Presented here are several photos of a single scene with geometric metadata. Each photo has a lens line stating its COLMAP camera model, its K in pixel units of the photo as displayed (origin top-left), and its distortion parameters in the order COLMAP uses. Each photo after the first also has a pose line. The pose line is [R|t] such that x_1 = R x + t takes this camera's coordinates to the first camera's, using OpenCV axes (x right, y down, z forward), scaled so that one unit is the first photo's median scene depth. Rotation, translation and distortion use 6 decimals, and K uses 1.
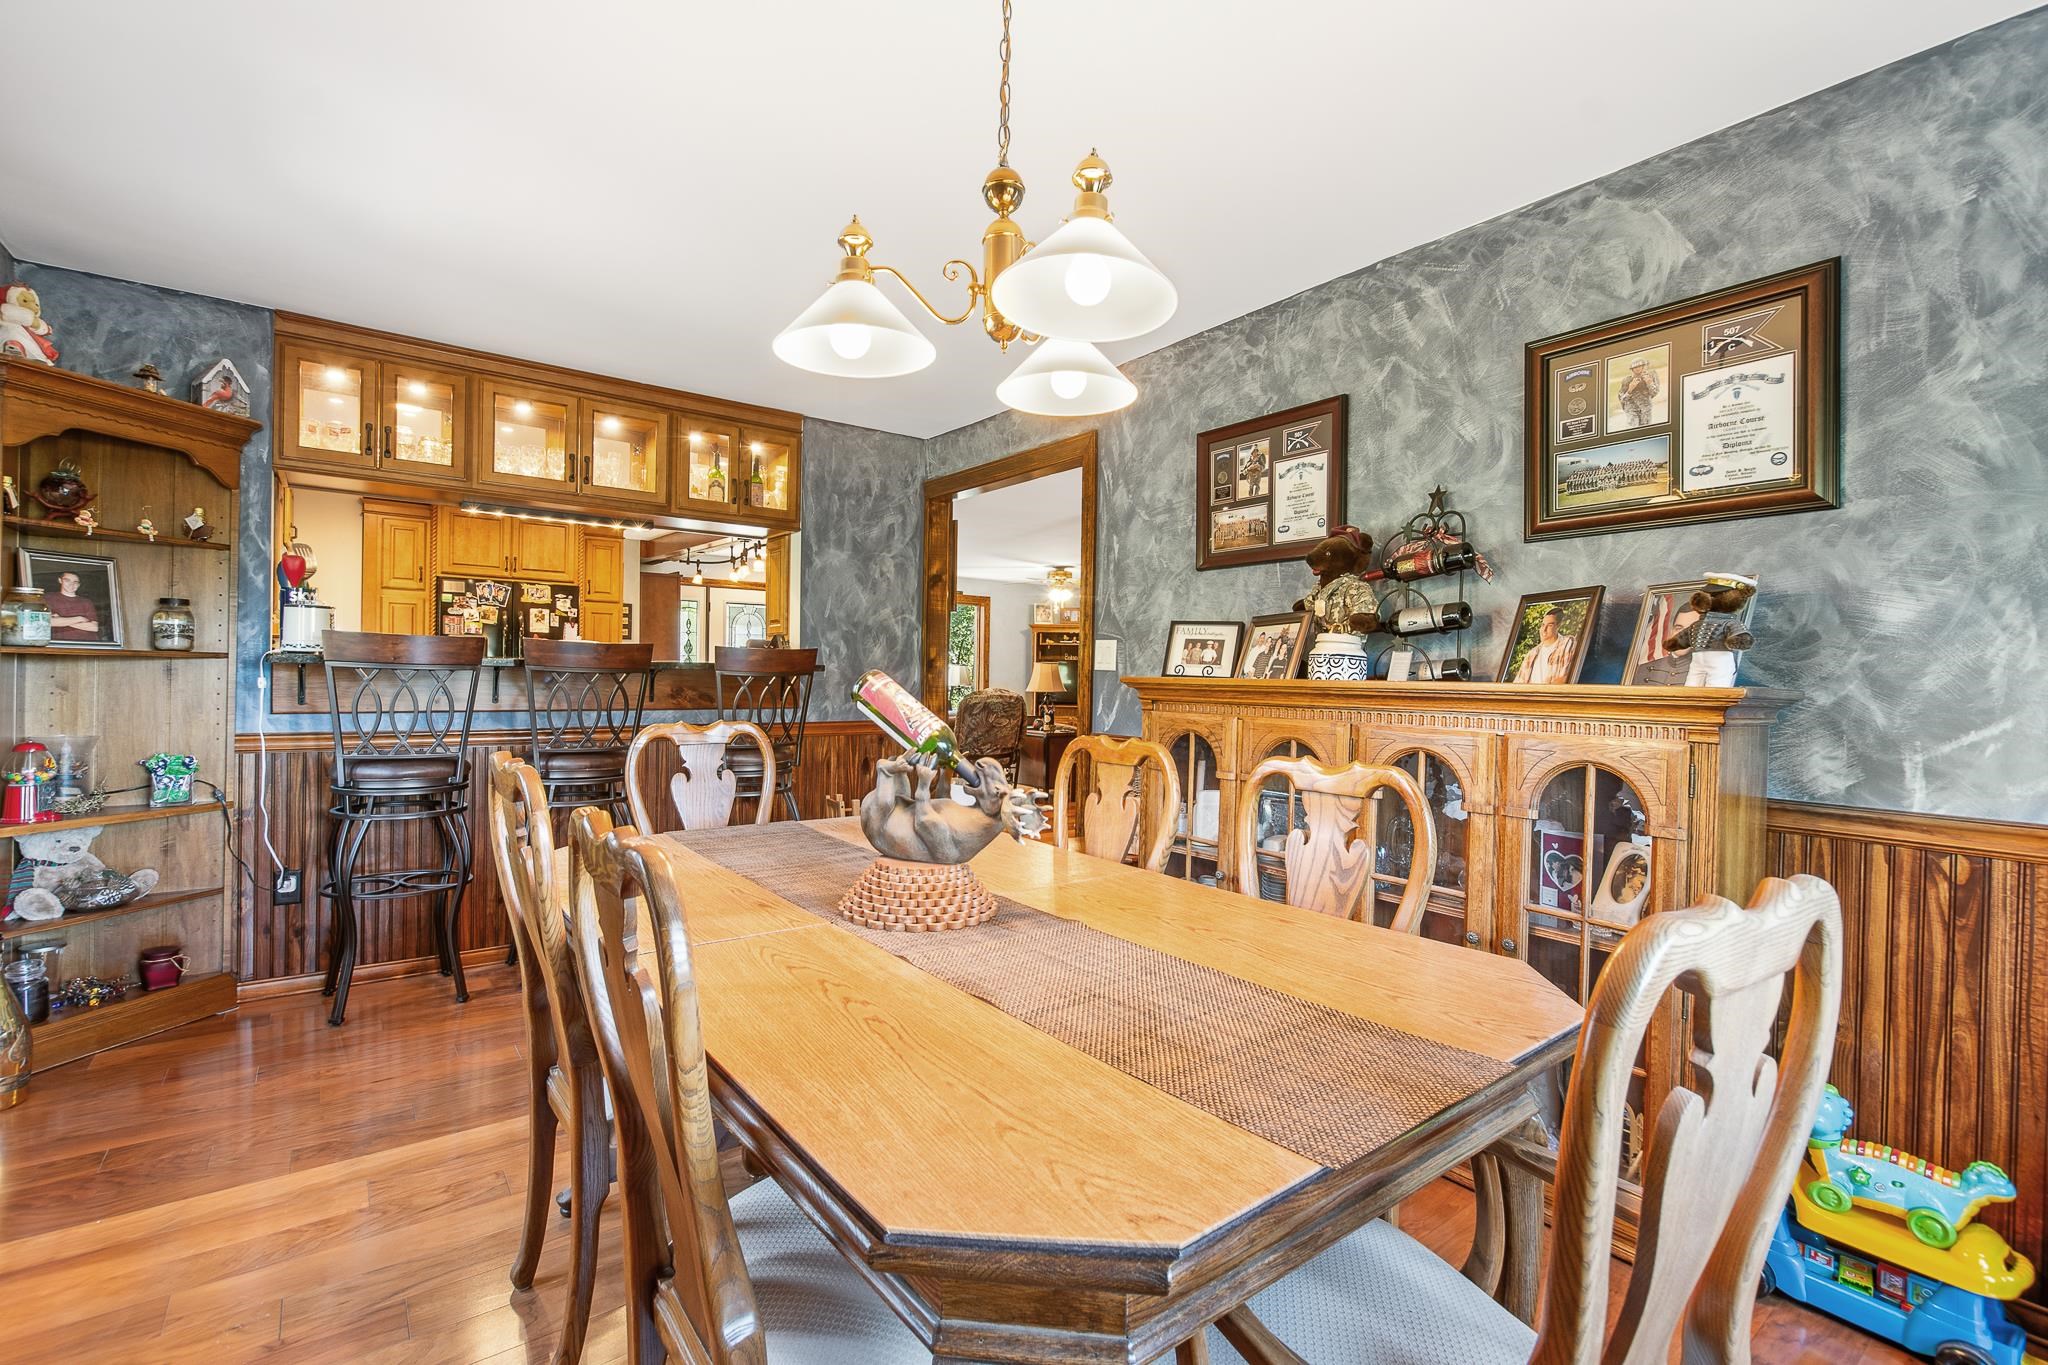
lens RADIAL K [[898.9, 0, 1024.0], [0, 898.9, 682.5], [0, 0, 1]] dist [-0.000601, -0.000115]
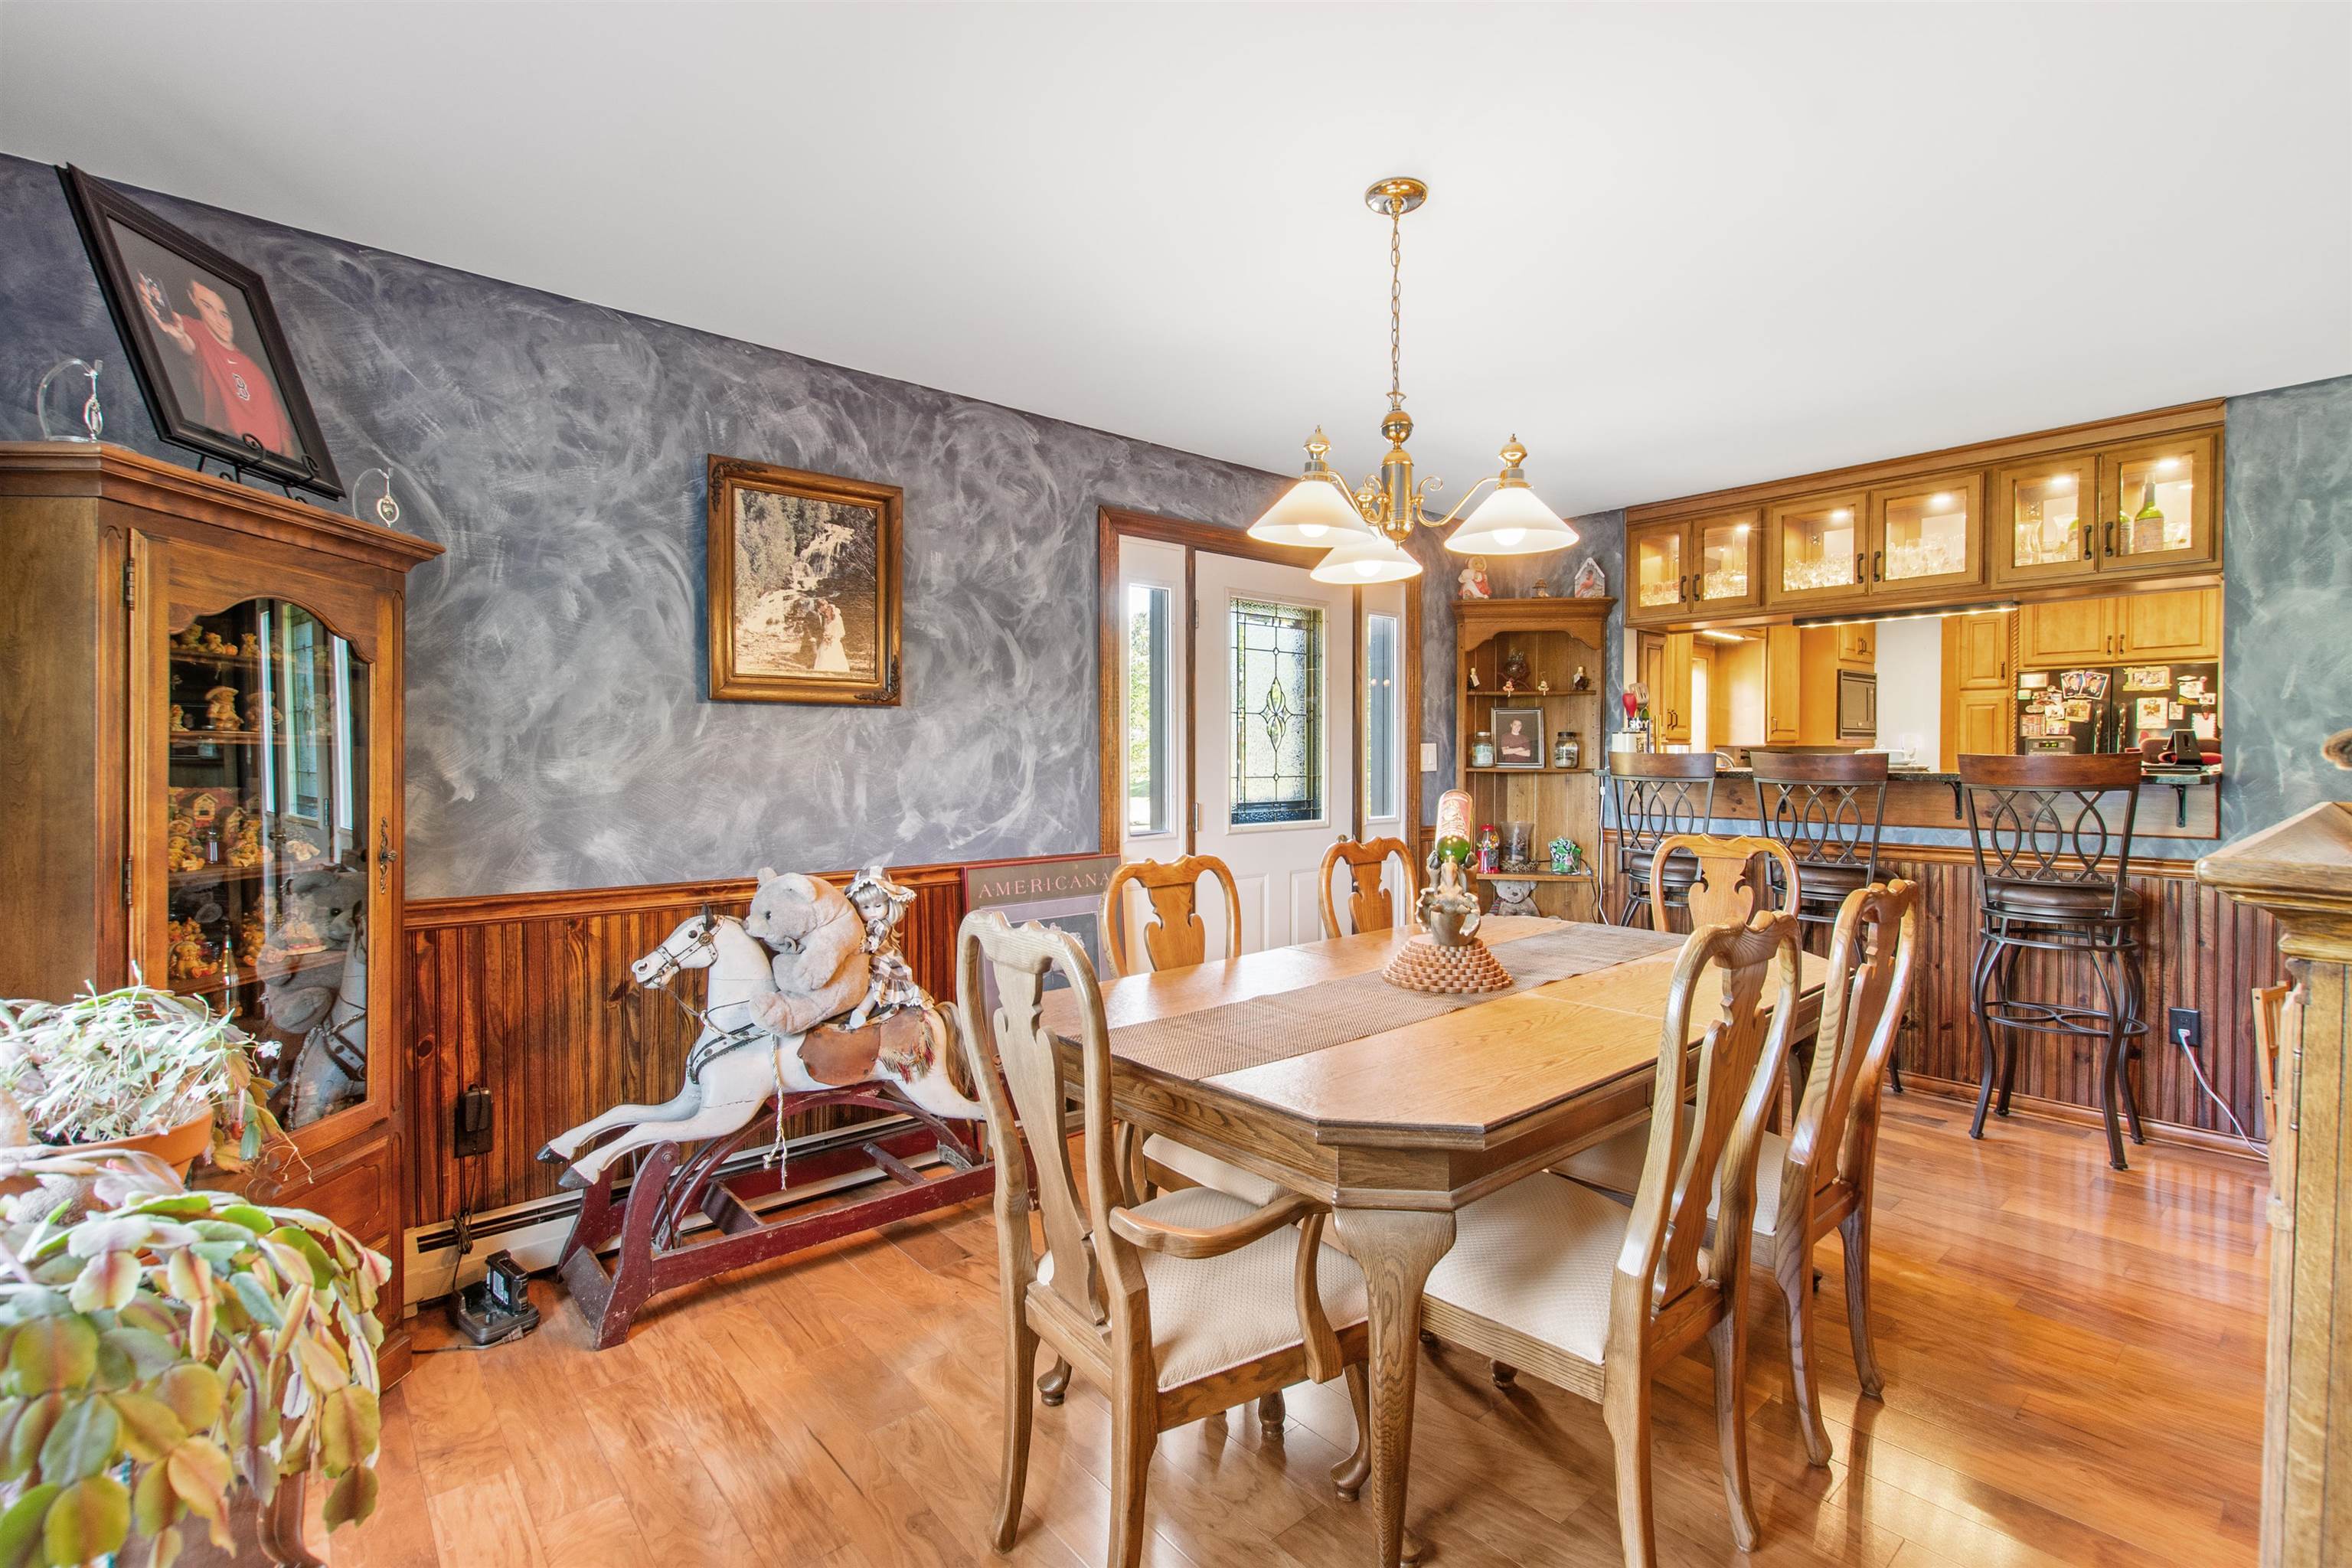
lens RADIAL K [[1032.4, 0, 1176.0], [0, 1032.4, 784.0], [0, 0, 1]] dist [-0.000601, -0.000115]
pose [[0.063734, 0.007511, -0.997939, 0.455328], [-0.009926, 0.999927, 0.006892, -0.009920], [0.997918, 0.009466, 0.063804, 0.178655]]
